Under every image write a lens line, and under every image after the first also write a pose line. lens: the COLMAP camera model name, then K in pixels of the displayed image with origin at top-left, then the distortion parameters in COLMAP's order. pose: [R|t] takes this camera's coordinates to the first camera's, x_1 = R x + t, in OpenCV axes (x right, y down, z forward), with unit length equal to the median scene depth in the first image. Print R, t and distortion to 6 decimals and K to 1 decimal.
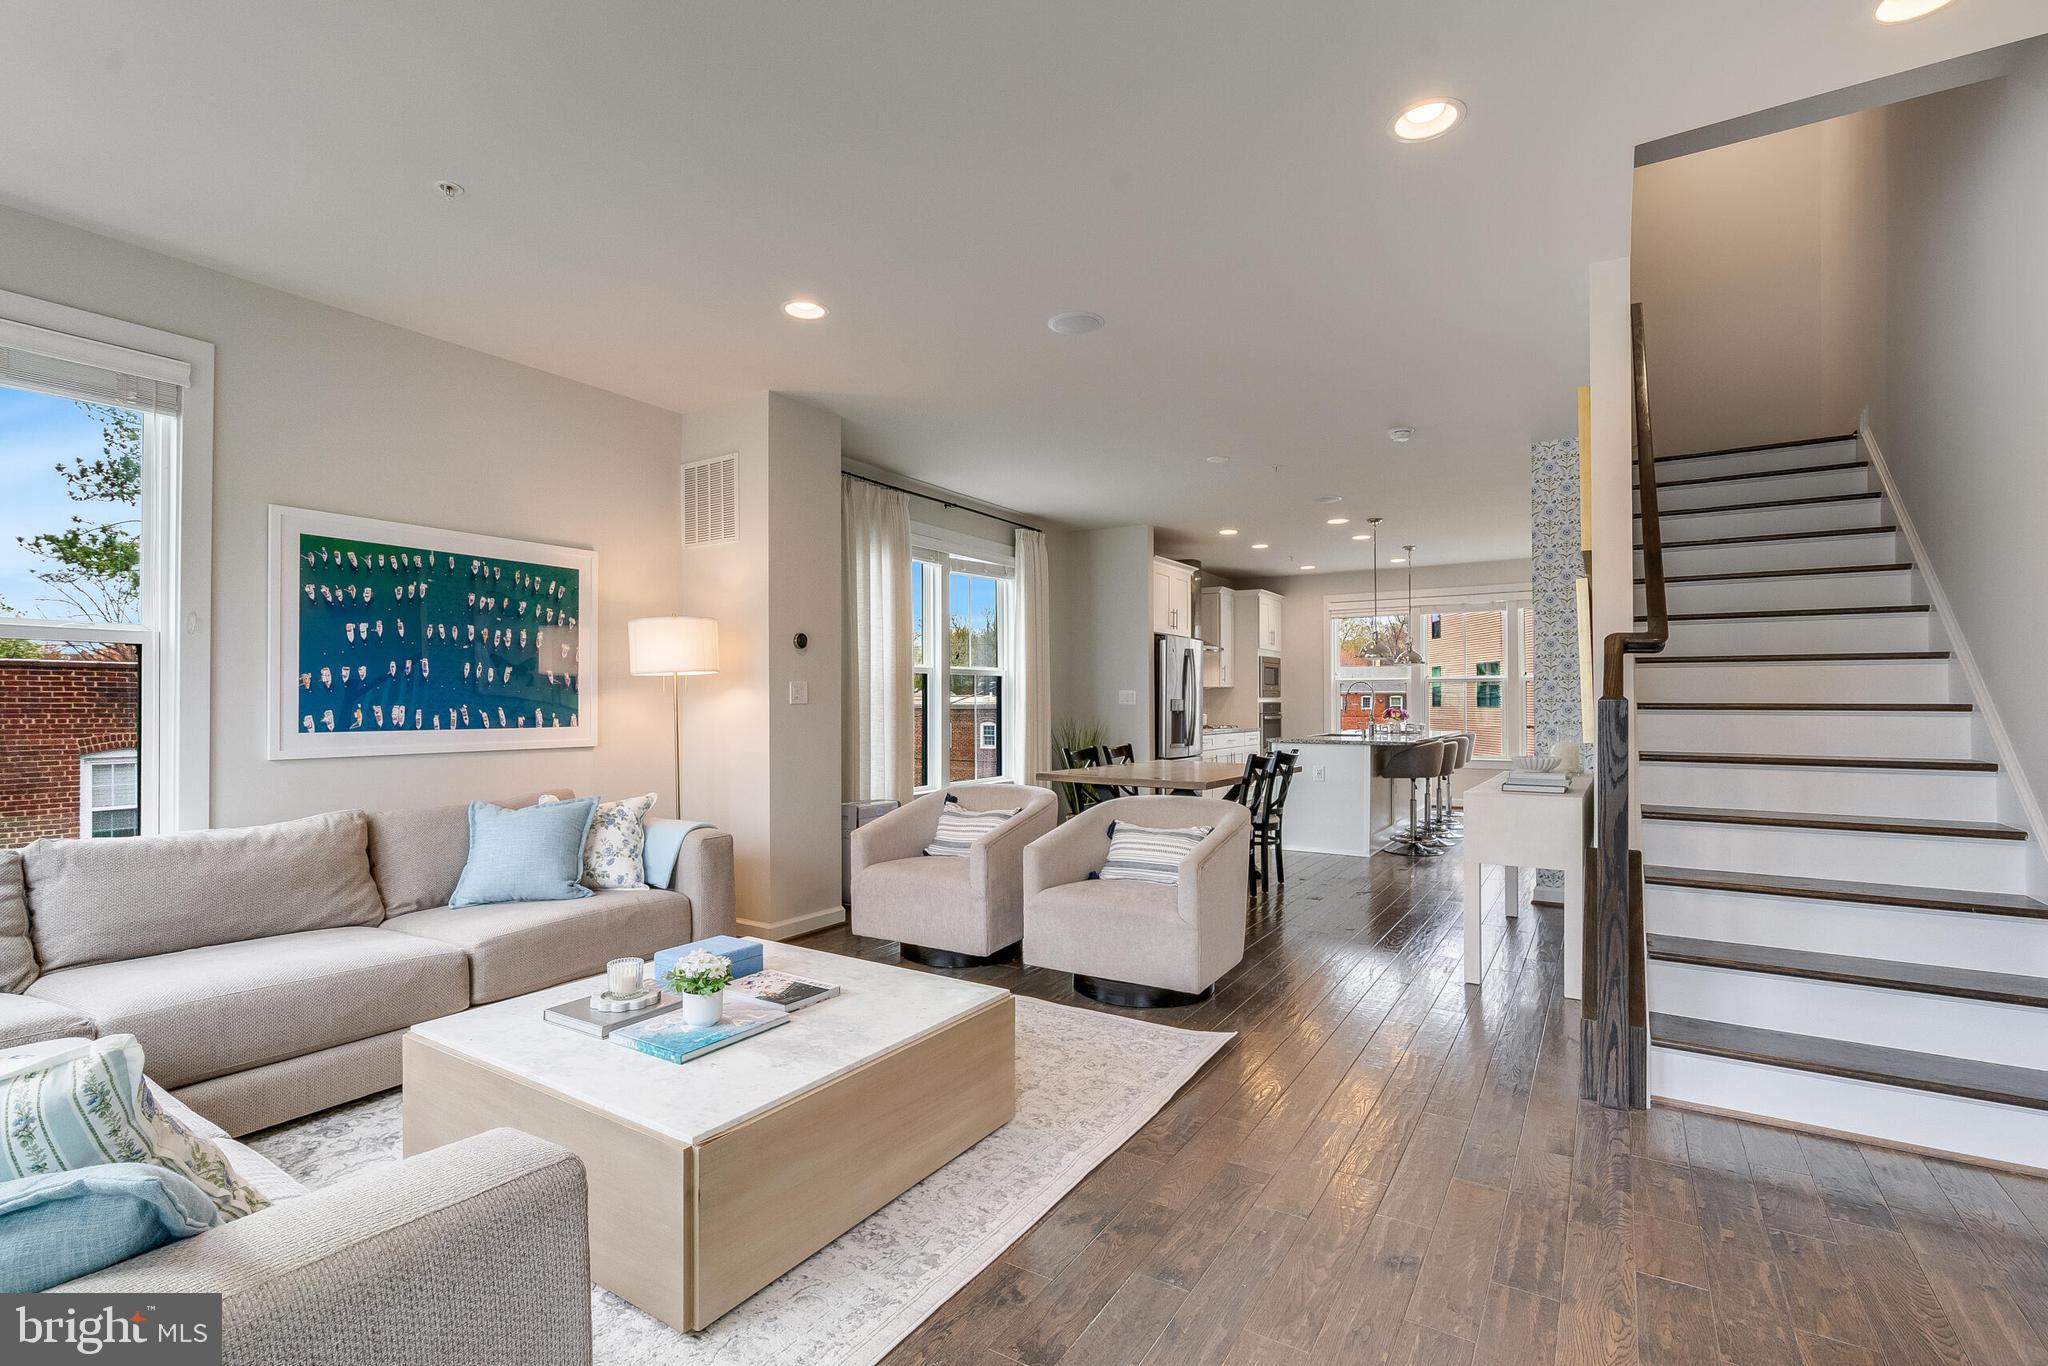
lens RADIAL K [[938.1, 0, 1025.8], [0, 938.1, 698.1], [0, 0, 1]] dist [-0.002670, 0.003200]
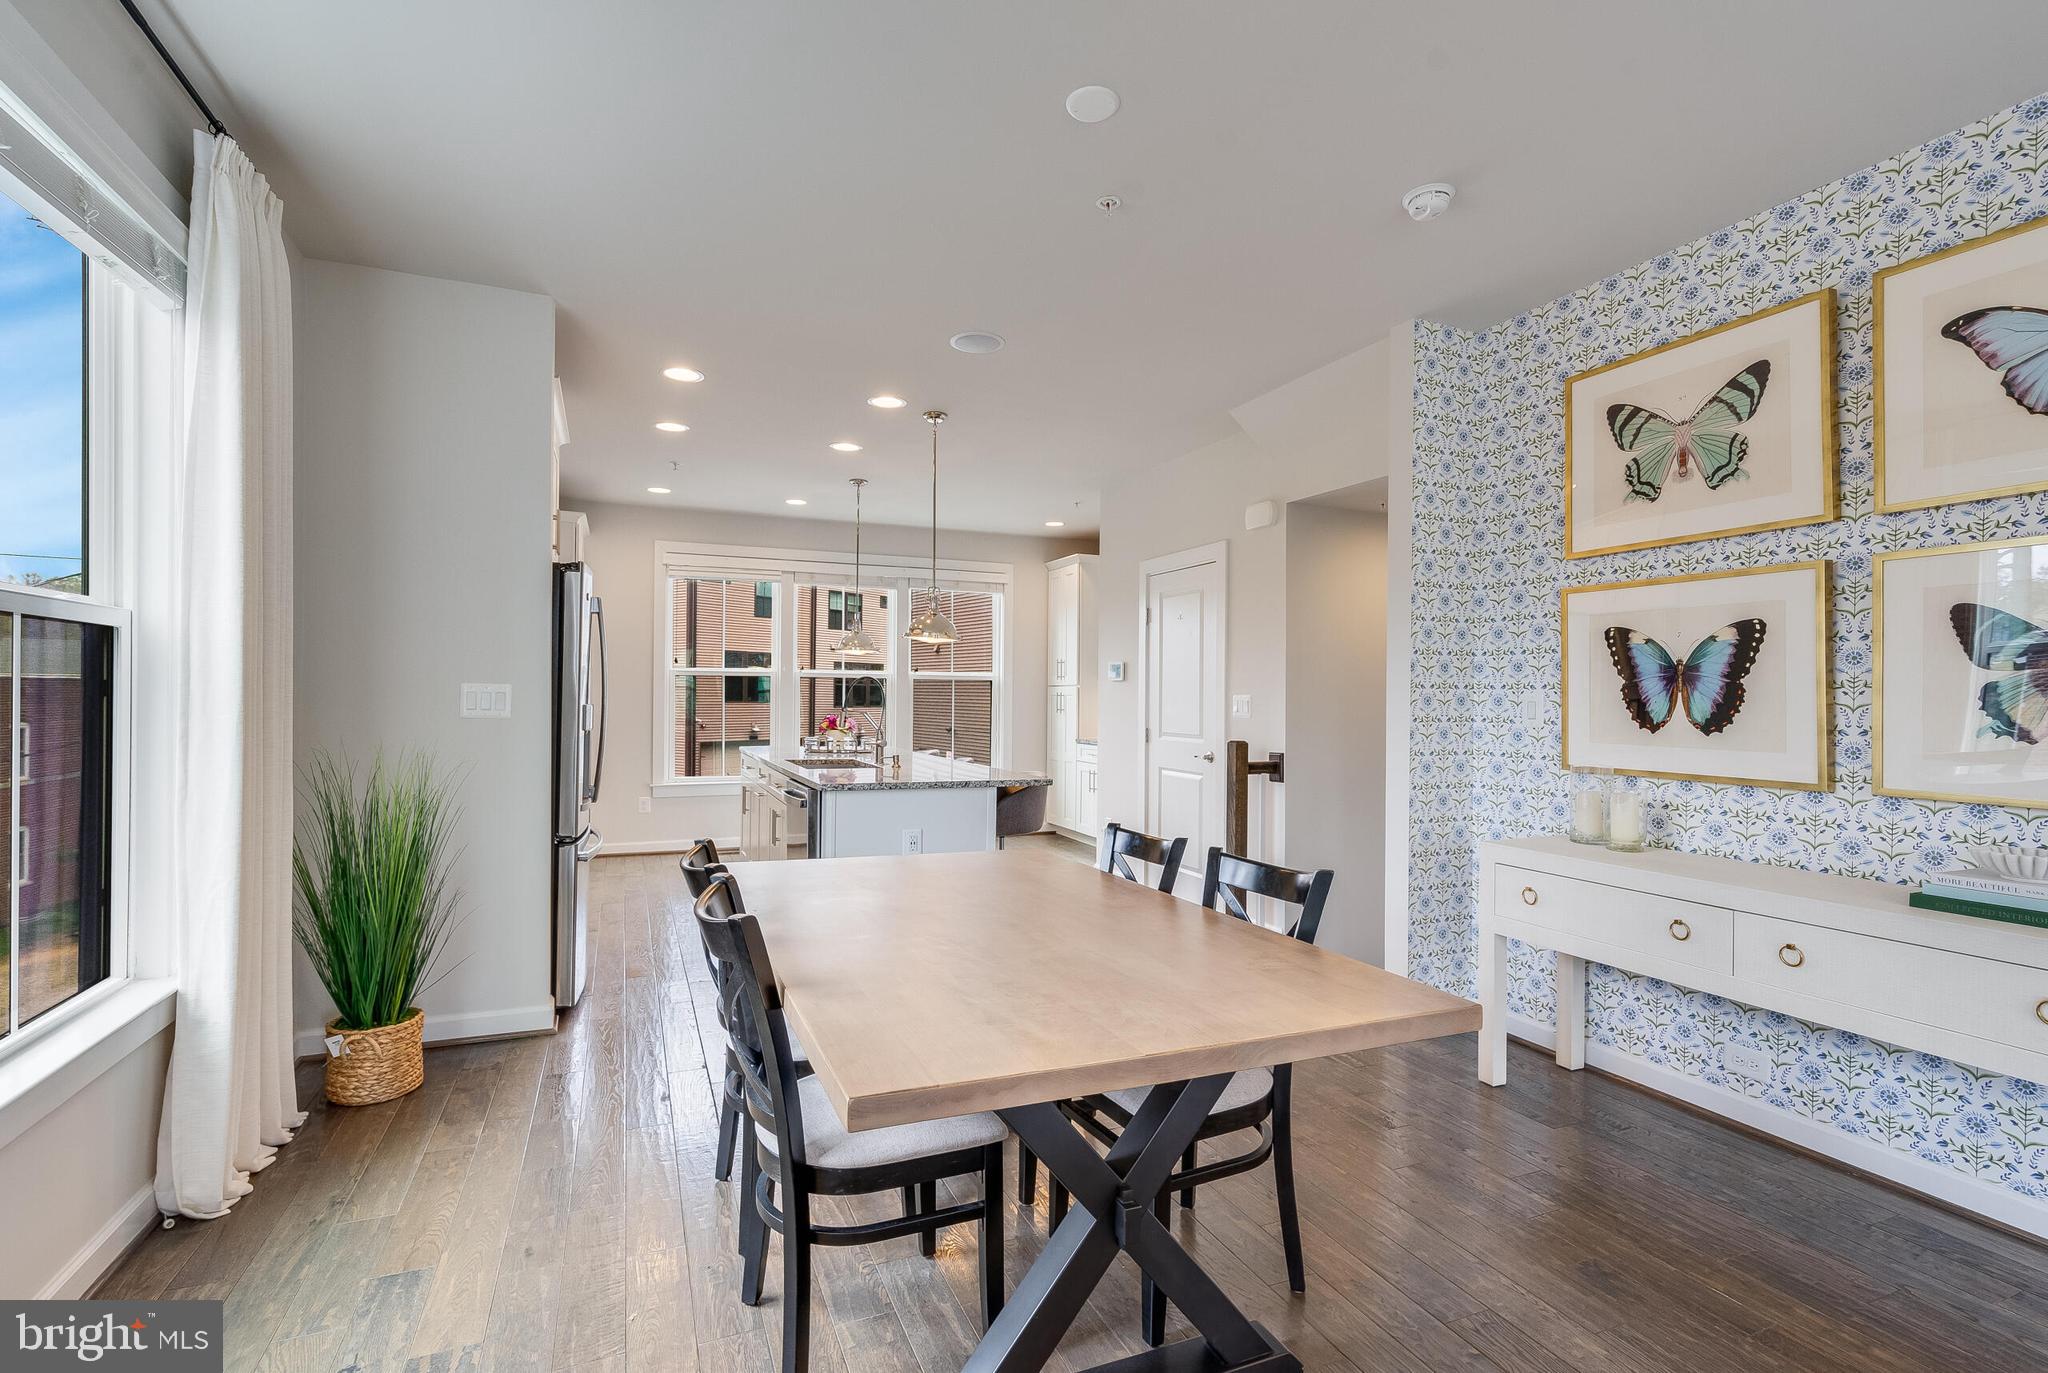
lens RADIAL K [[938.1, 0, 1017.6], [0, 938.1, 696.9], [0, 0, 1]] dist [-0.002670, 0.003200]
pose [[0.576774, 0.007167, 0.816872, -0.086219], [-0.013984, 0.999902, 0.001101, -0.005640], [-0.816784, -0.012058, 0.576818, 0.532194]]
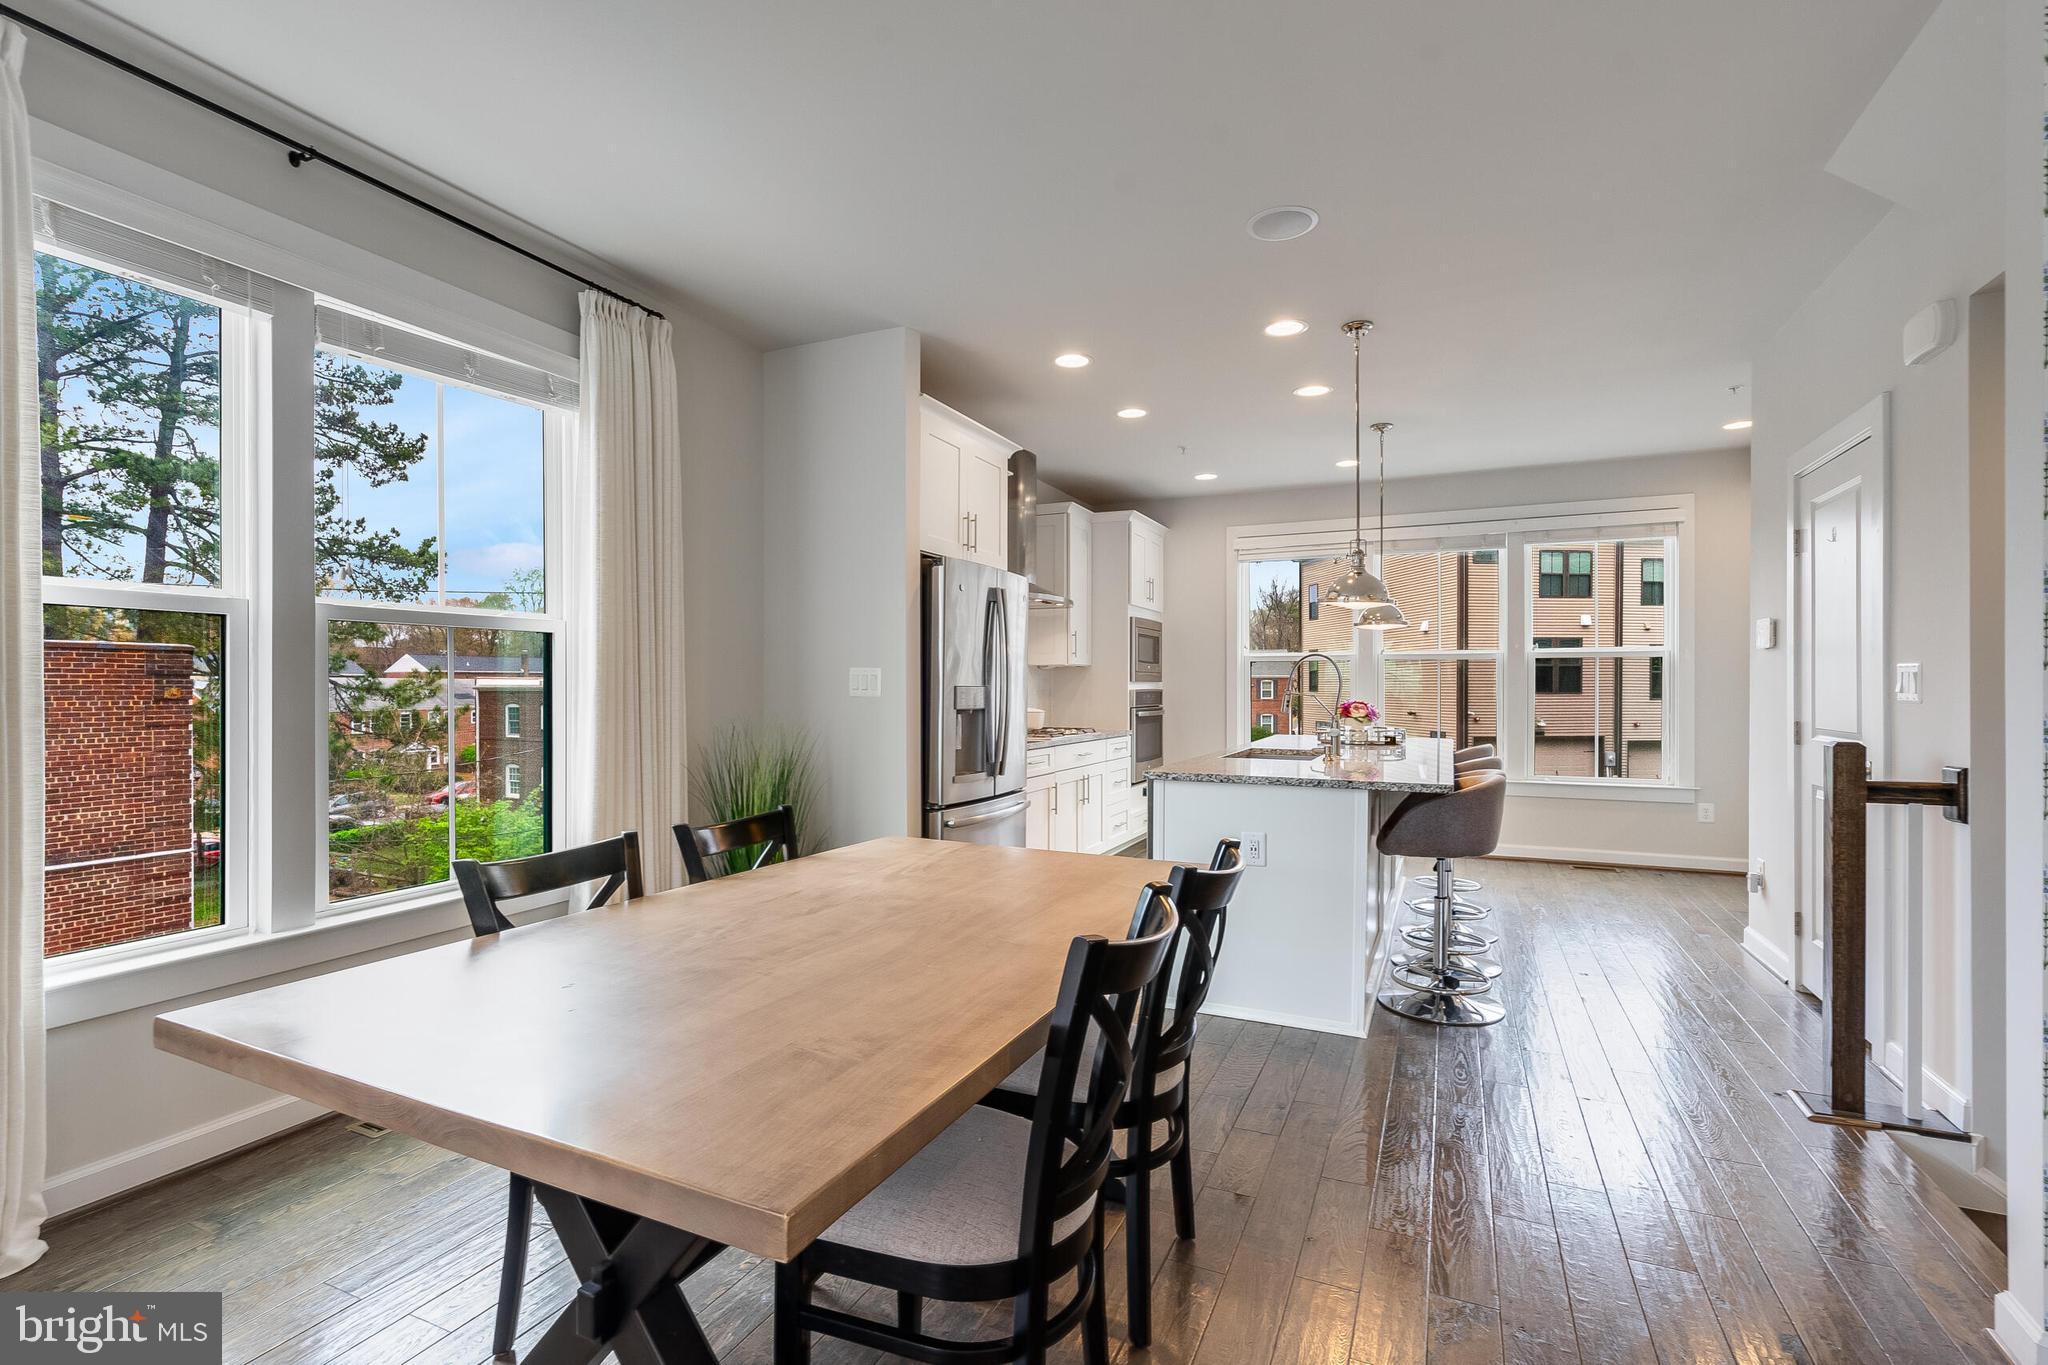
lens RADIAL K [[938.1, 0, 1019.0], [0, 938.1, 683.2], [0, 0, 1]] dist [-0.002670, 0.003200]
pose [[0.992294, 0.002176, 0.123888, 0.118627], [-0.002297, 0.999997, 0.000830, -0.000658], [-0.123886, -0.001108, 0.992296, 0.469847]]
